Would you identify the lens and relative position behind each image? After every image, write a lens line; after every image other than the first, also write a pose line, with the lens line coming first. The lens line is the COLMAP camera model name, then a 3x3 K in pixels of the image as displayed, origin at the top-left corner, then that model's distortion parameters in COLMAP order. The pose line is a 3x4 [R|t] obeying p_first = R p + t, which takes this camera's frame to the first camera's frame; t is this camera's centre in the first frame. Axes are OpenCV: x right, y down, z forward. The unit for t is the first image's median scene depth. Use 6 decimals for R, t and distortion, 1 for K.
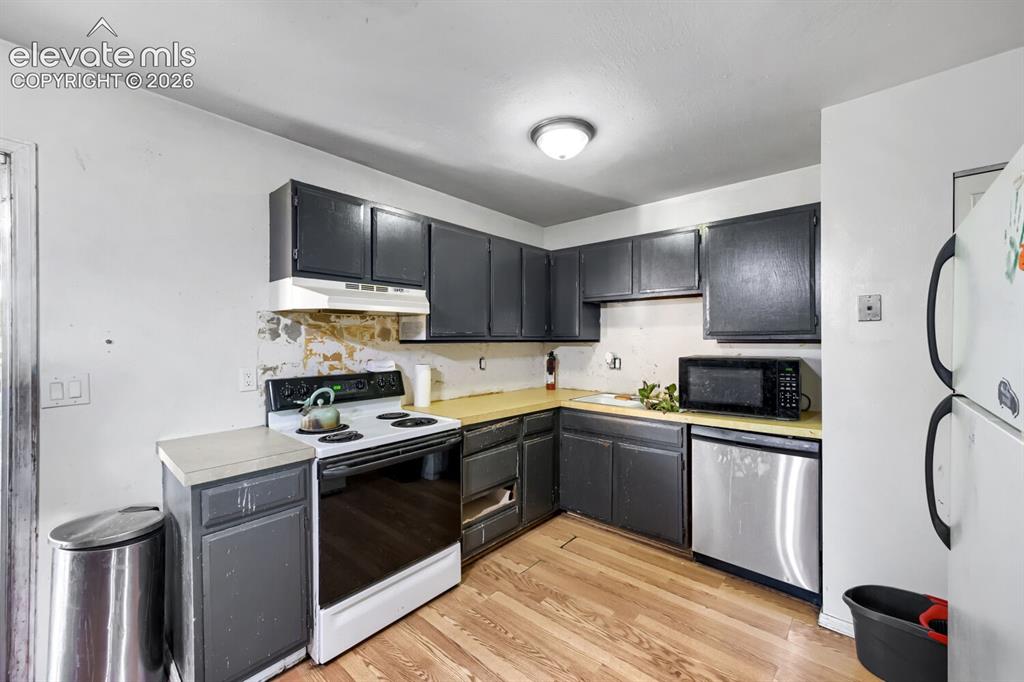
lens RADIAL K [[399.5, 0, 514.3], [0, 399.5, 345.1], [0, 0, 1]] dist [0.002109, 0.000088]
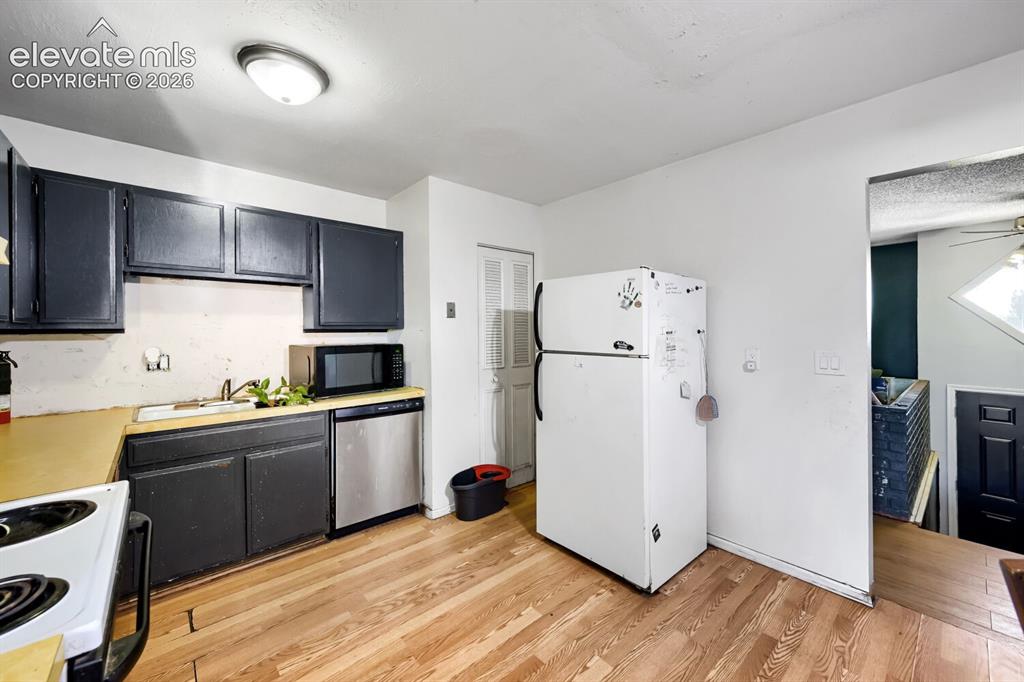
lens RADIAL K [[410.5, 0, 510.4], [0, 410.5, 334.4], [0, 0, 1]] dist [0.000495, 0.000044]
pose [[0.118206, -0.008217, 0.992955, -0.596488], [0.016722, 0.999840, 0.006283, 0.002040], [-0.992848, 0.015862, 0.118325, 0.427356]]
